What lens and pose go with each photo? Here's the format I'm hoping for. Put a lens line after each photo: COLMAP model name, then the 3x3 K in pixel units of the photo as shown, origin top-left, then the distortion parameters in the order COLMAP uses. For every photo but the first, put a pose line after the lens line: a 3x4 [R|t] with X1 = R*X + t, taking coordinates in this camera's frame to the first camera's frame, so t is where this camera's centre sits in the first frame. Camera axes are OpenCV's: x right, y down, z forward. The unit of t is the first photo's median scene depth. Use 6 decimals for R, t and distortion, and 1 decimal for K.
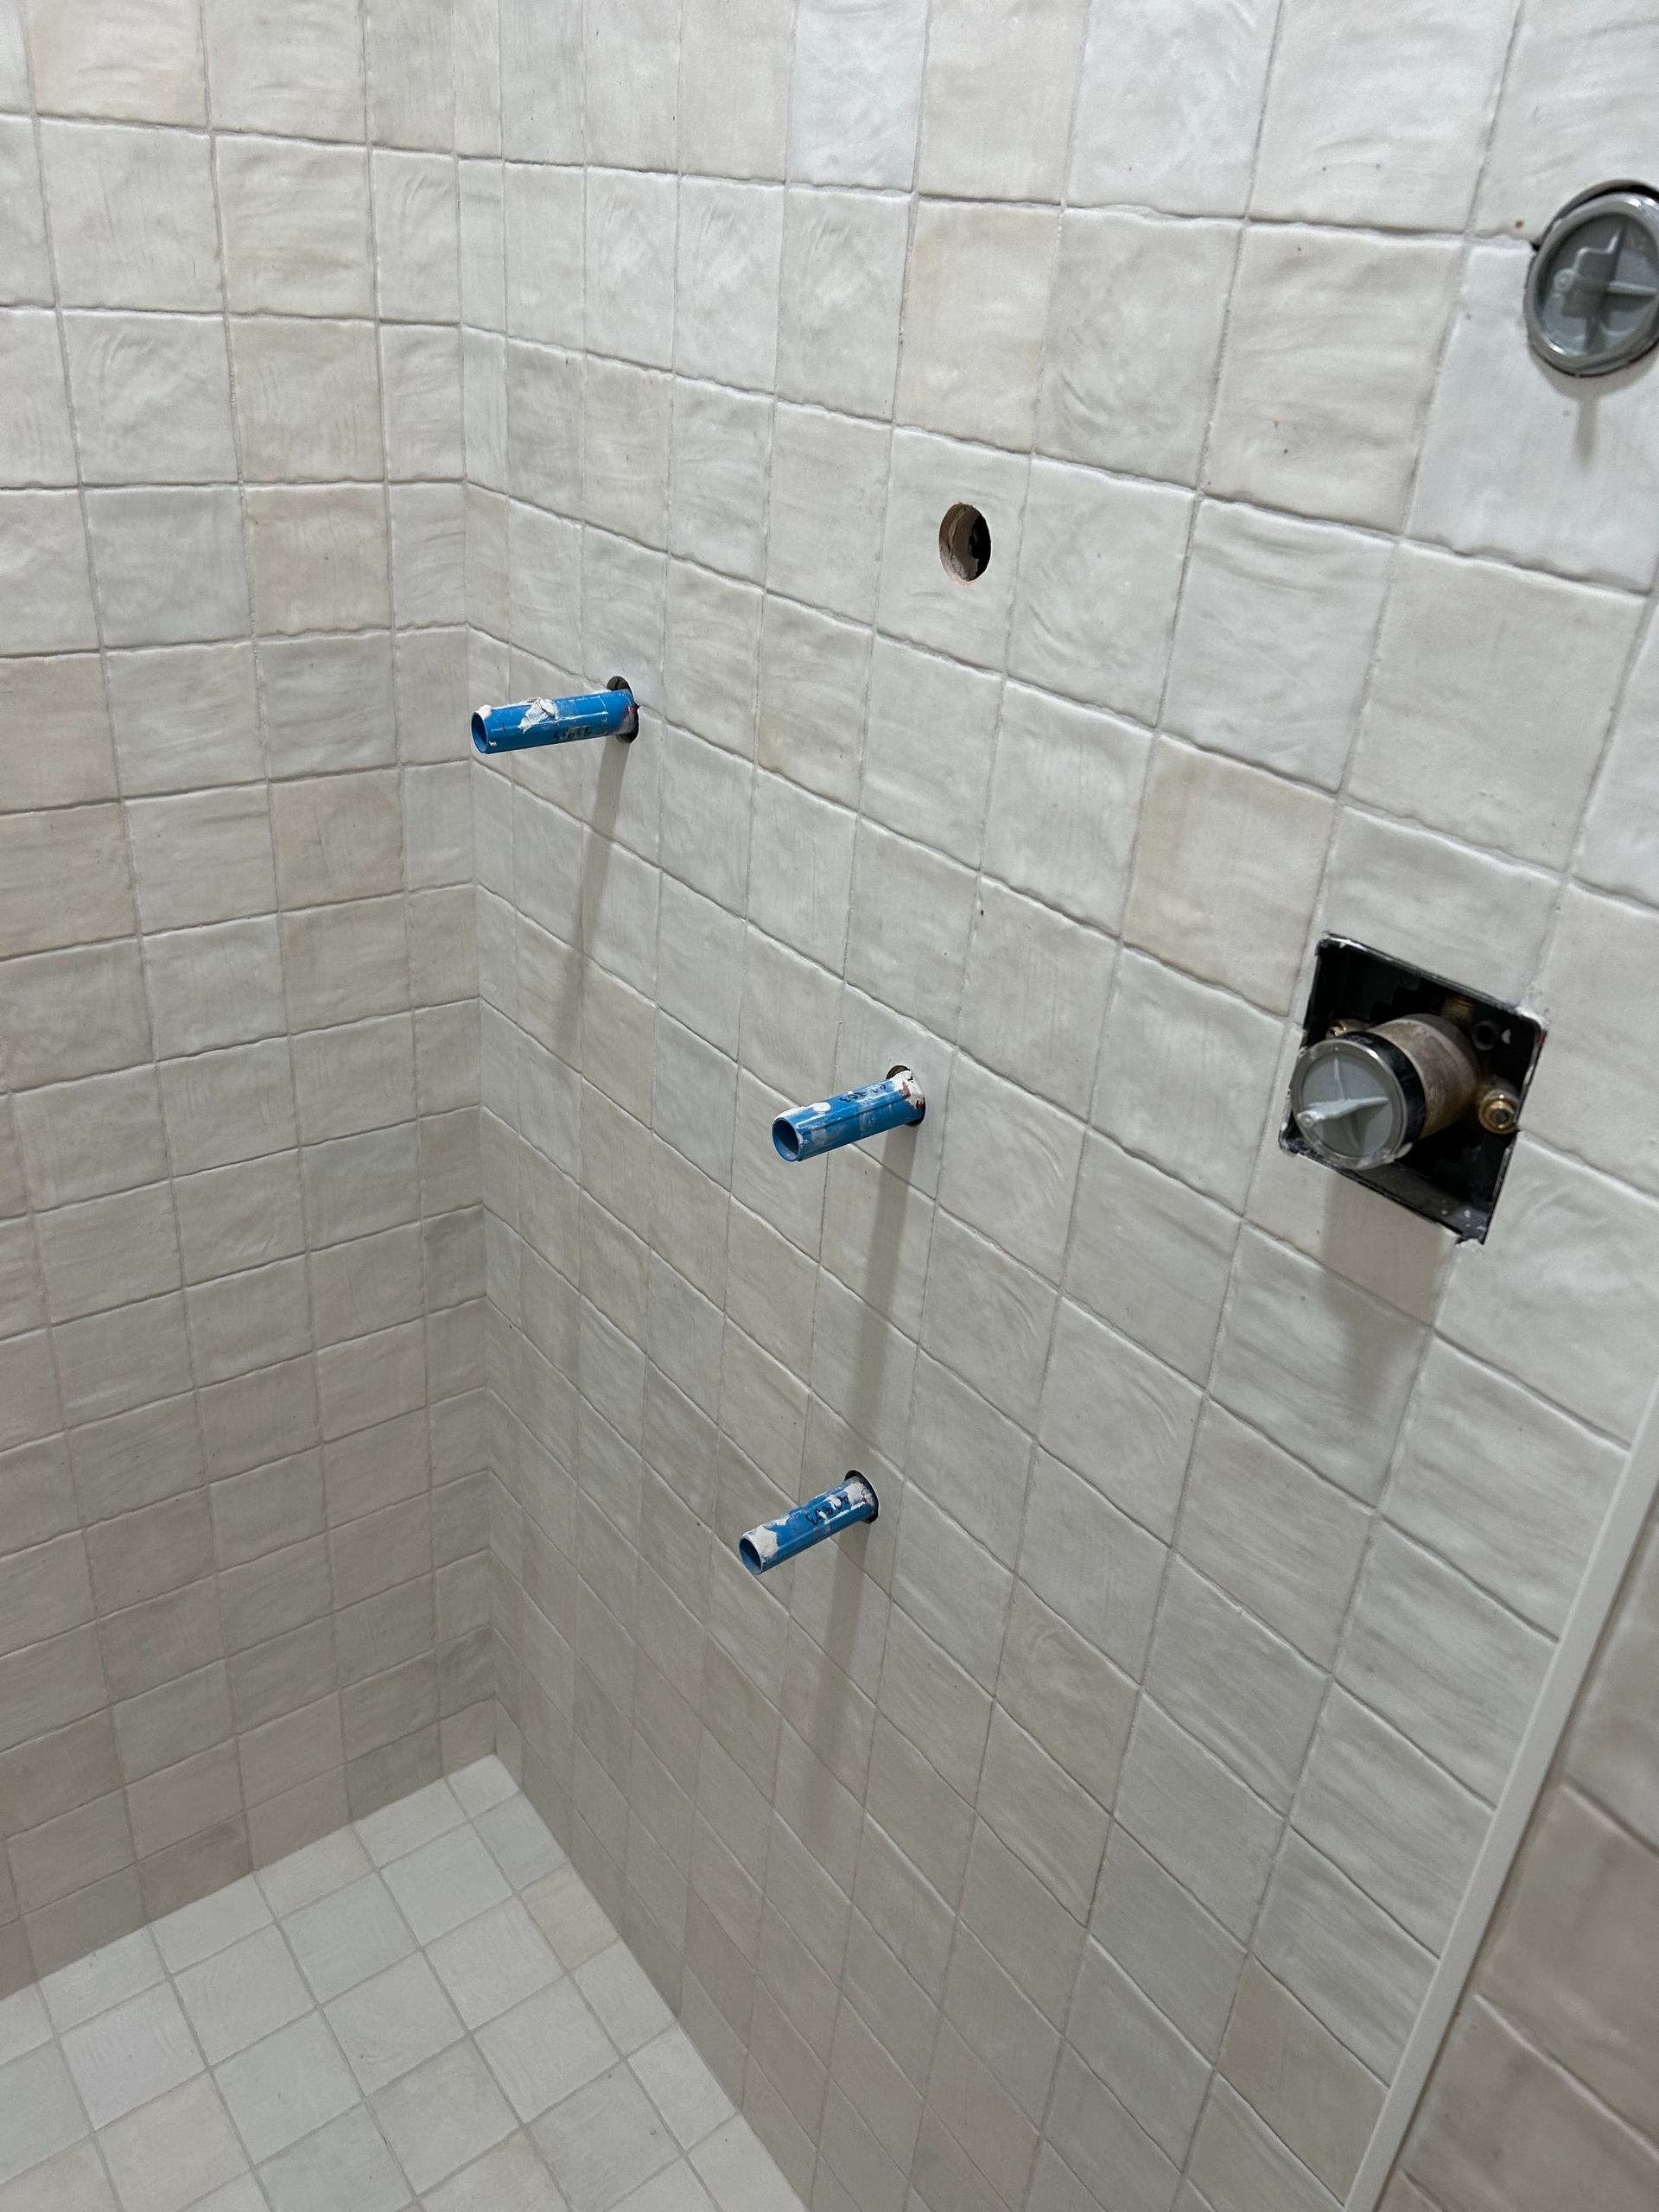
lens RADIAL K [[1683.1, 0, 813.2], [0, 1683.1, 1099.4], [0, 0, 1]] dist [0.049619, -0.057143]
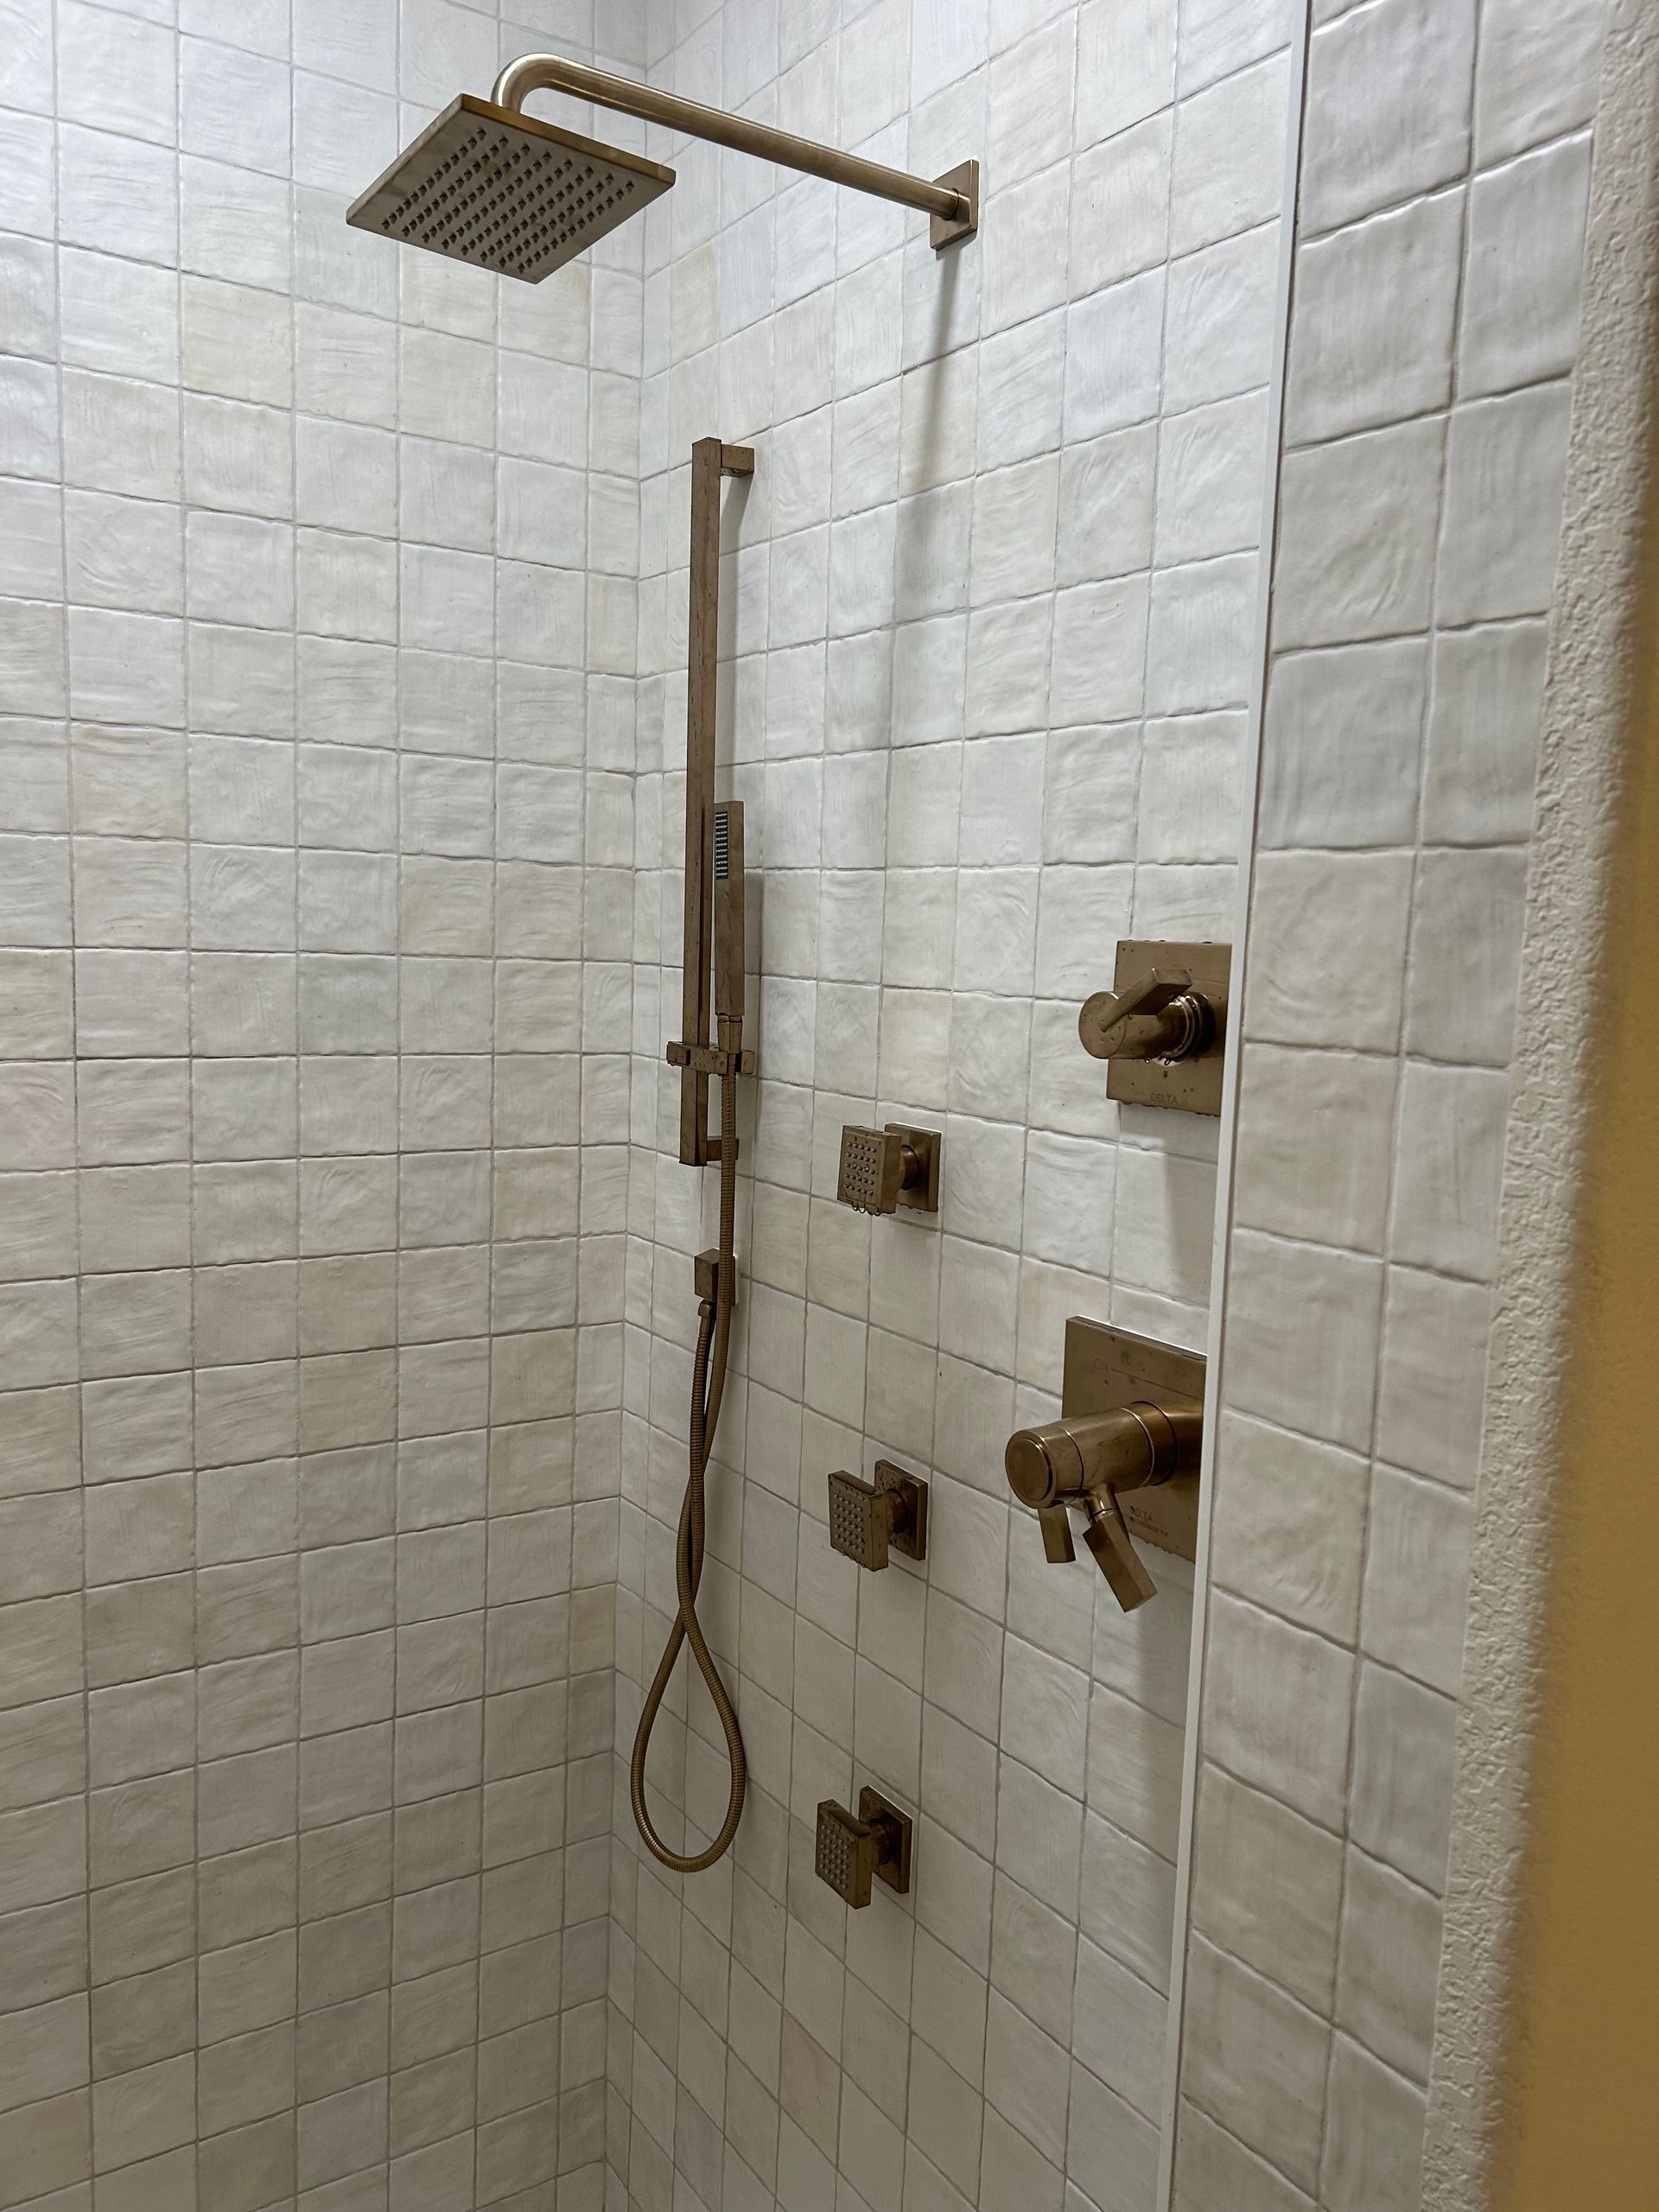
lens RADIAL K [[1683.1, 0, 813.2], [0, 1683.1, 1099.4], [0, 0, 1]] dist [0.049619, -0.057143]
pose [[0.997298, -0.031344, -0.066446, 0.073580], [0.003823, 0.925341, -0.379117, 0.200249], [0.073369, 0.377838, 0.922960, -0.468920]]
